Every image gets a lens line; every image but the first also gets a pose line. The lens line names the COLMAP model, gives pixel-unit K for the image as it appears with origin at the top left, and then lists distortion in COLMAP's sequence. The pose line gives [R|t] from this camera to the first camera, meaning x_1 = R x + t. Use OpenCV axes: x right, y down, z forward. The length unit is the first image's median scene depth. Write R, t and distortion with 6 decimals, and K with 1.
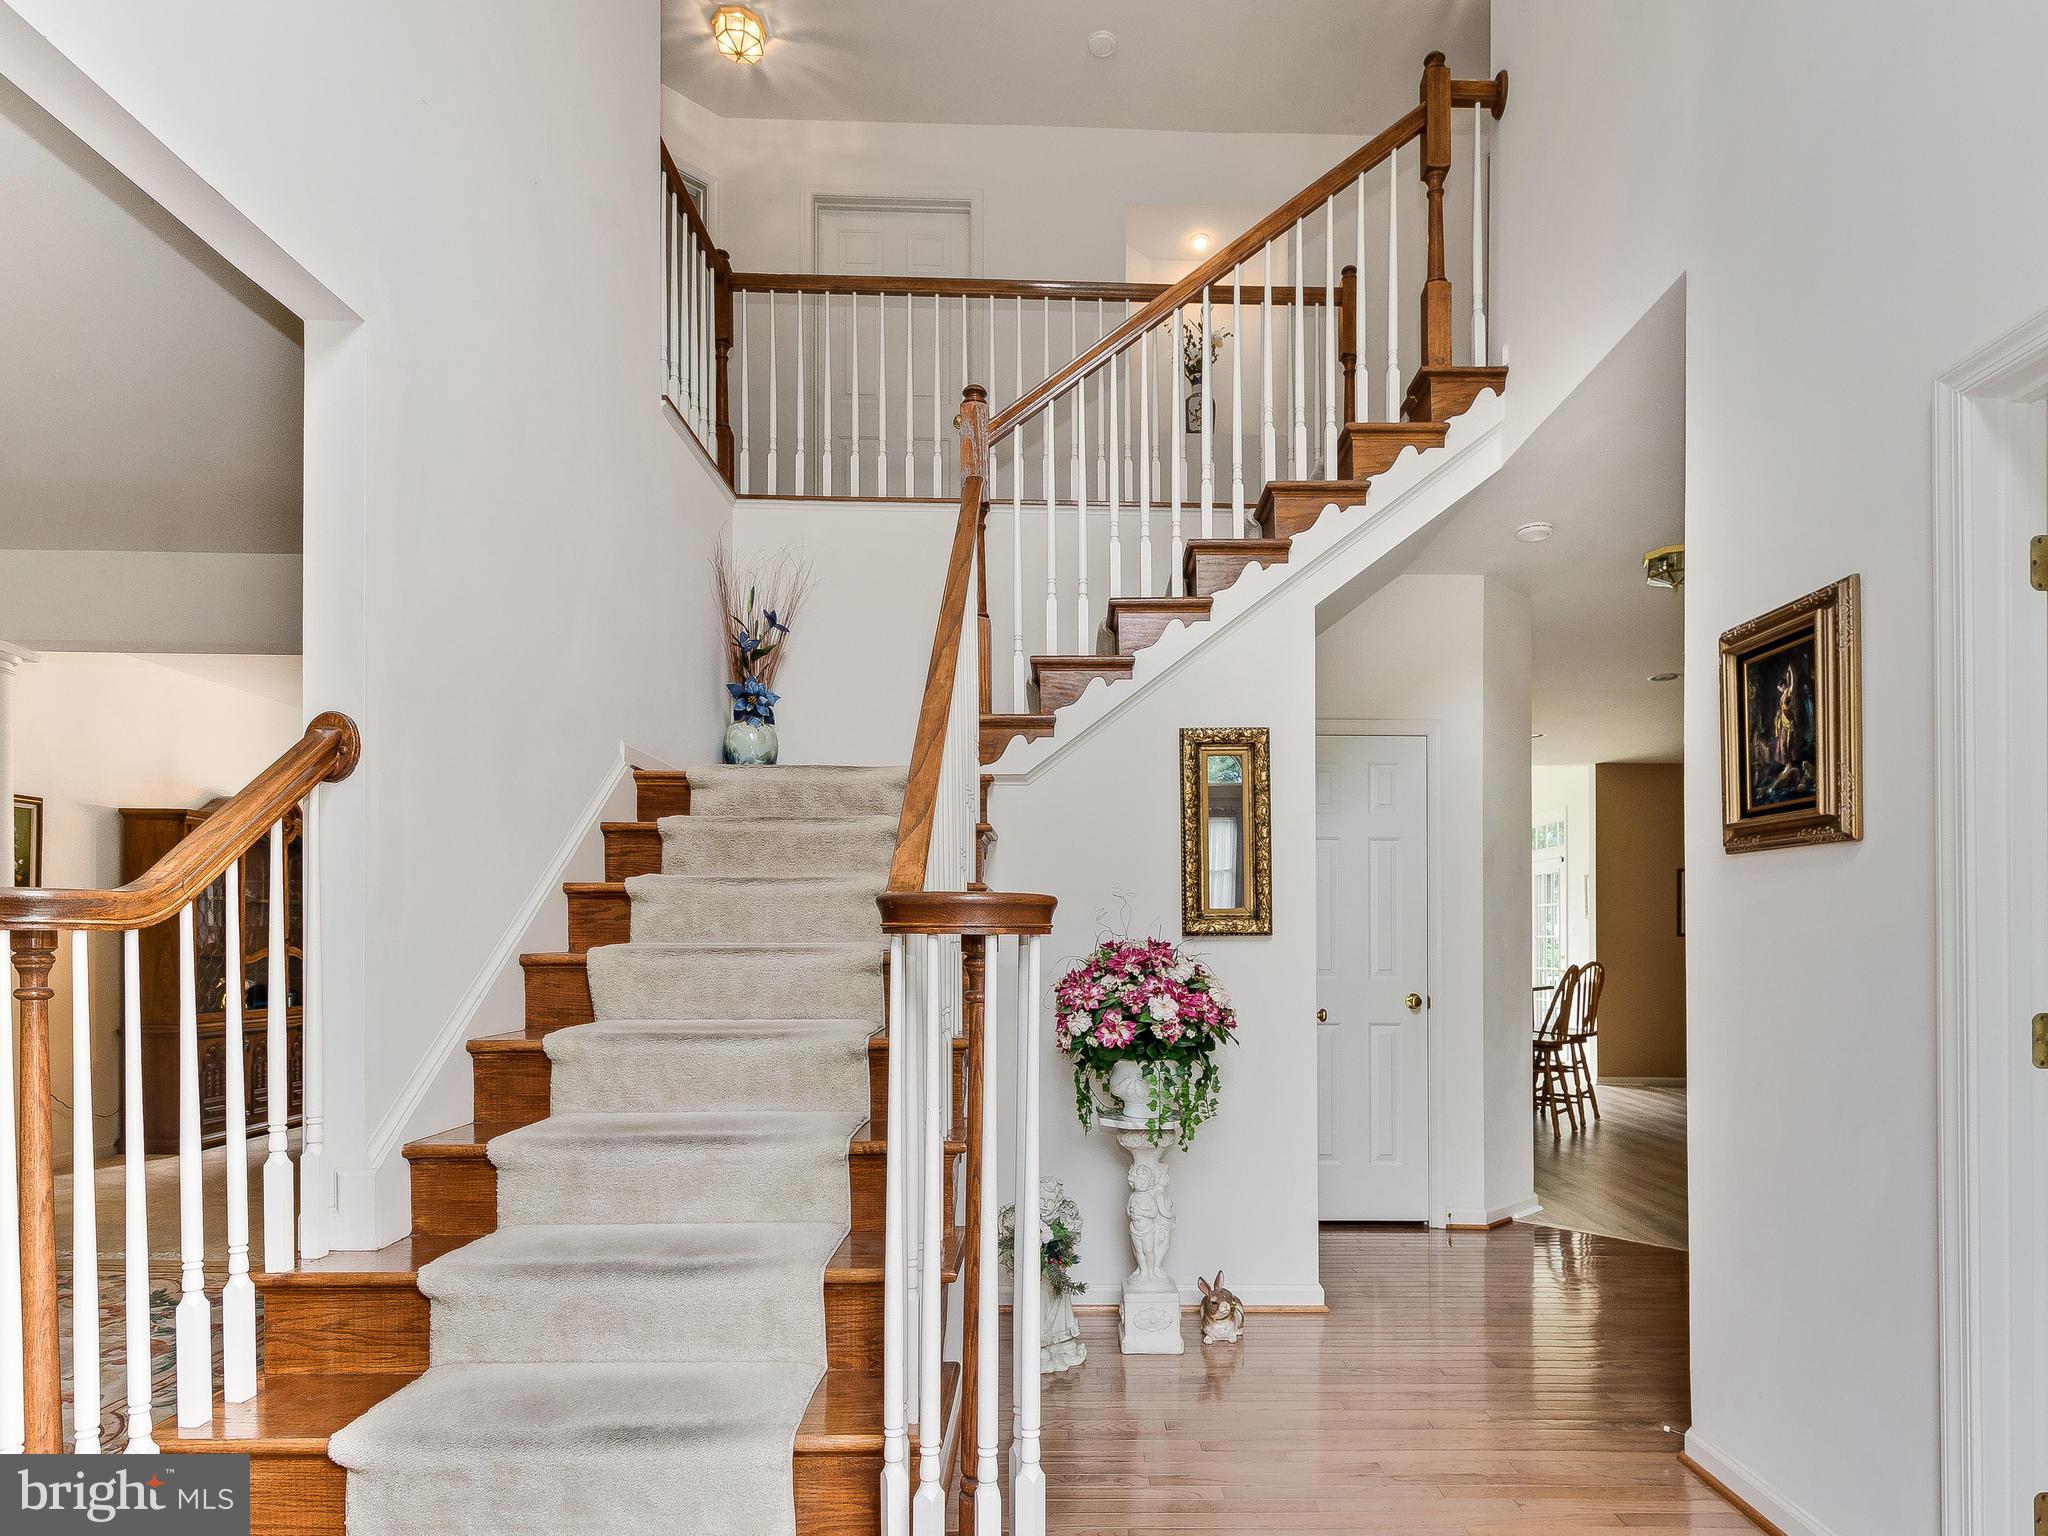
lens RADIAL K [[1204.7, 0, 1027.1], [0, 1204.7, 937.7], [0, 0, 1]] dist [-0.000491, 0.000121]
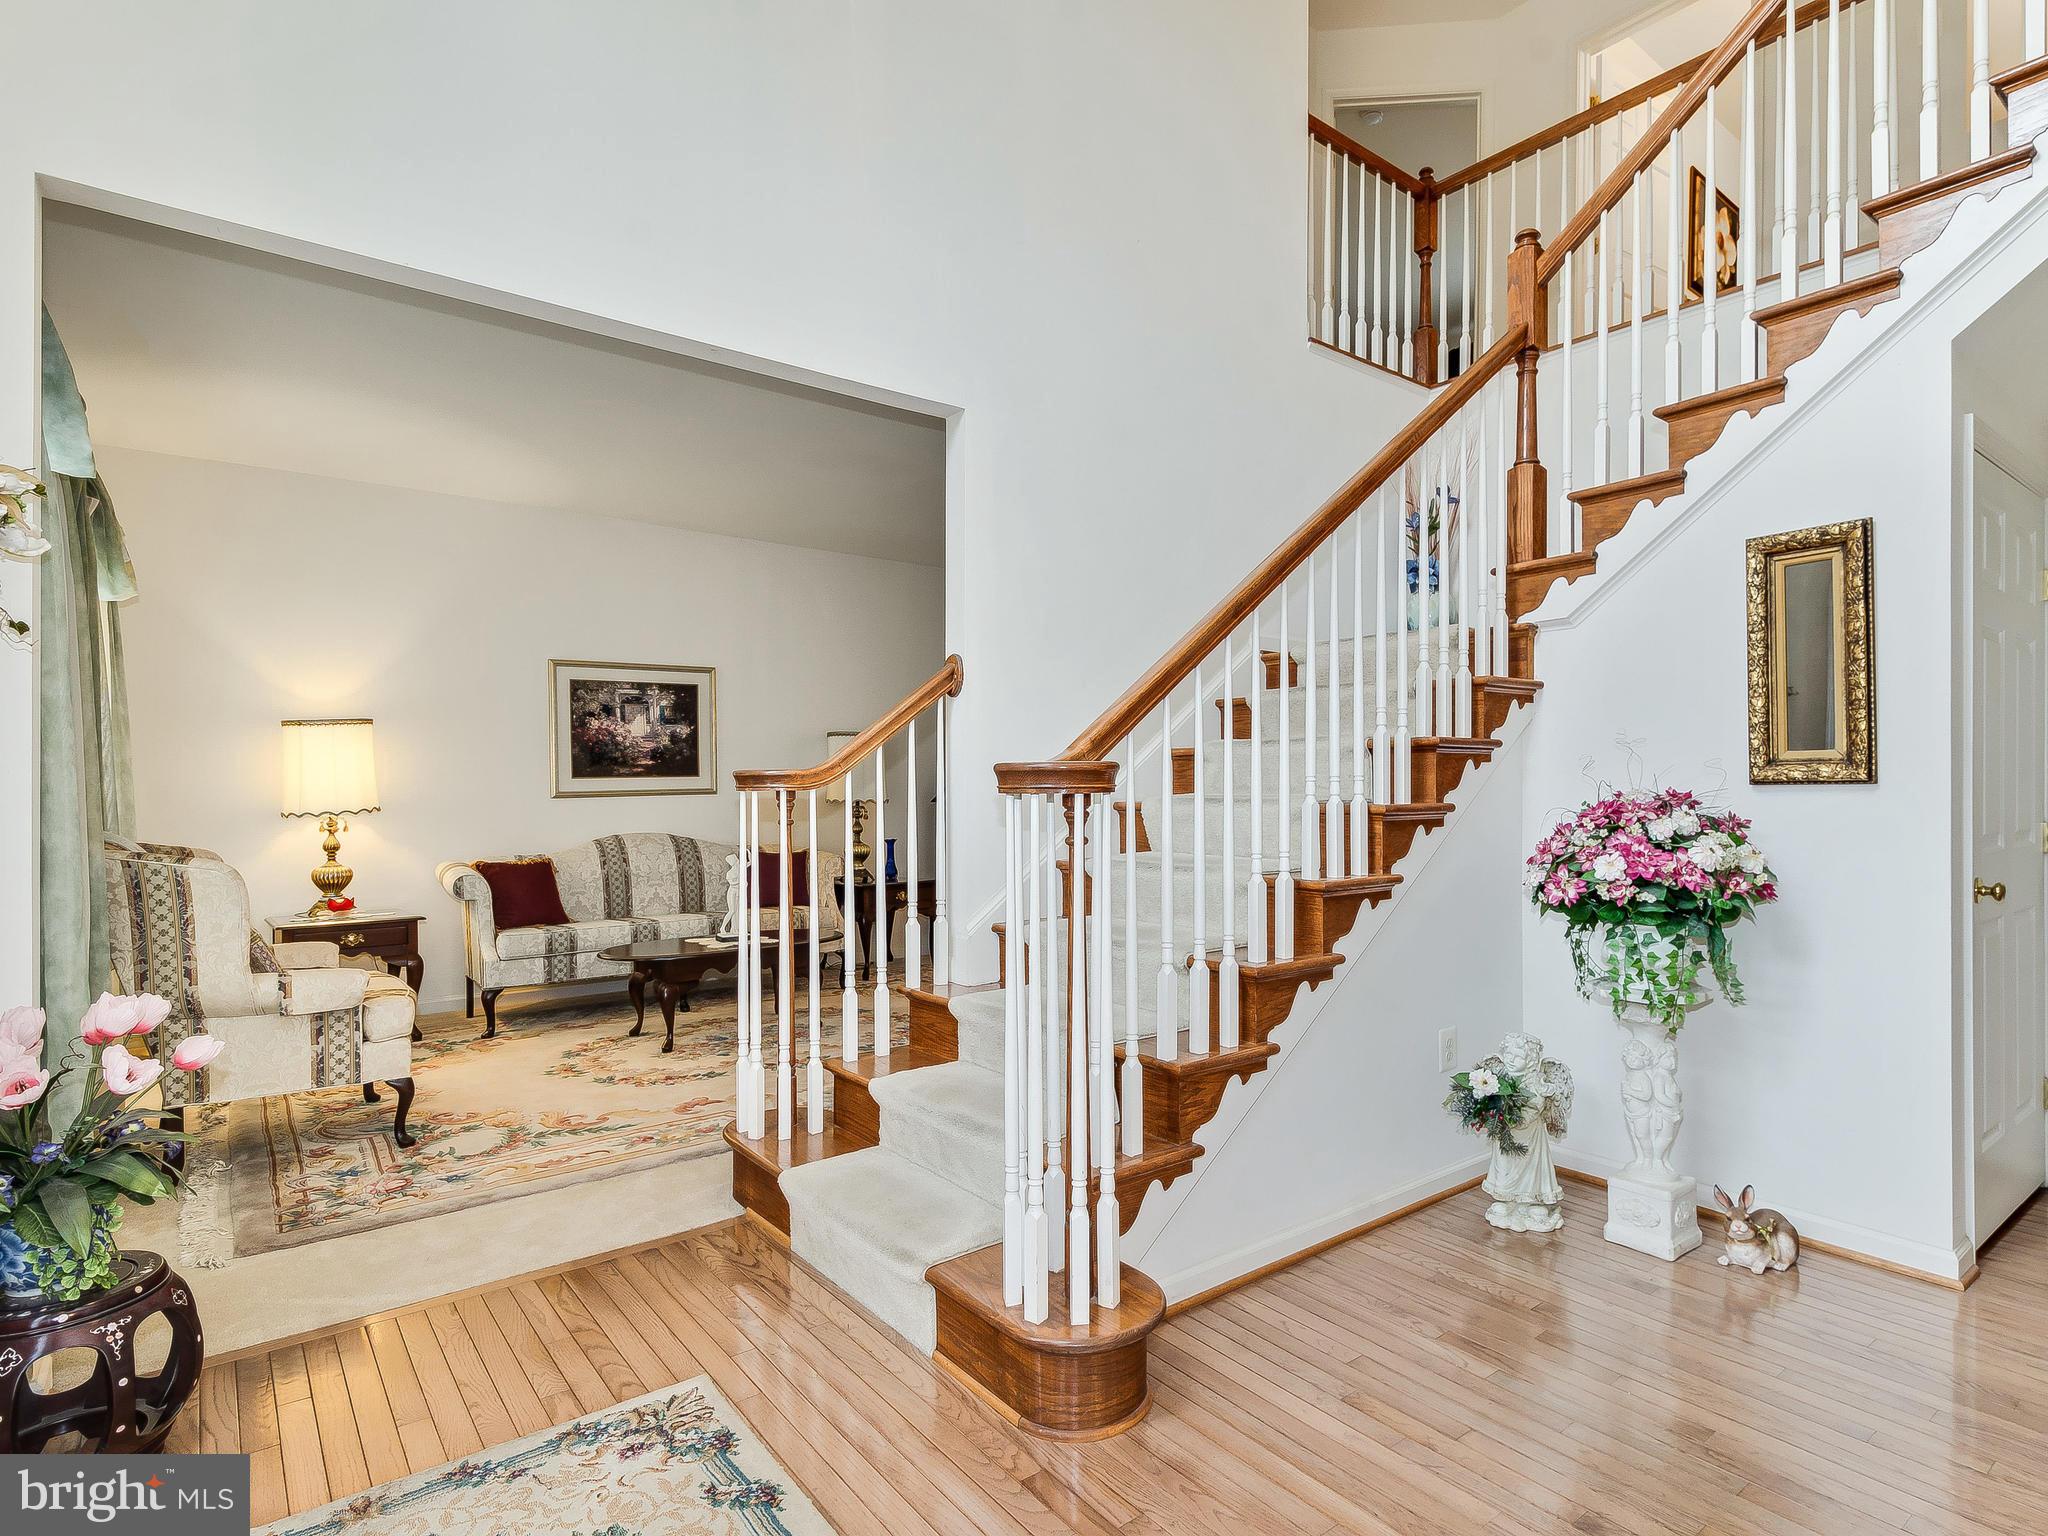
lens RADIAL K [[1082.2, 0, 1028.7], [0, 1082.2, 781.3], [0, 0, 1]] dist [0.003150, 0.000067]
pose [[0.596534, -0.007826, -0.802550, 0.440655], [0.010060, 0.999947, -0.002273, -0.007323], [0.802525, -0.006718, 0.596581, 0.140023]]
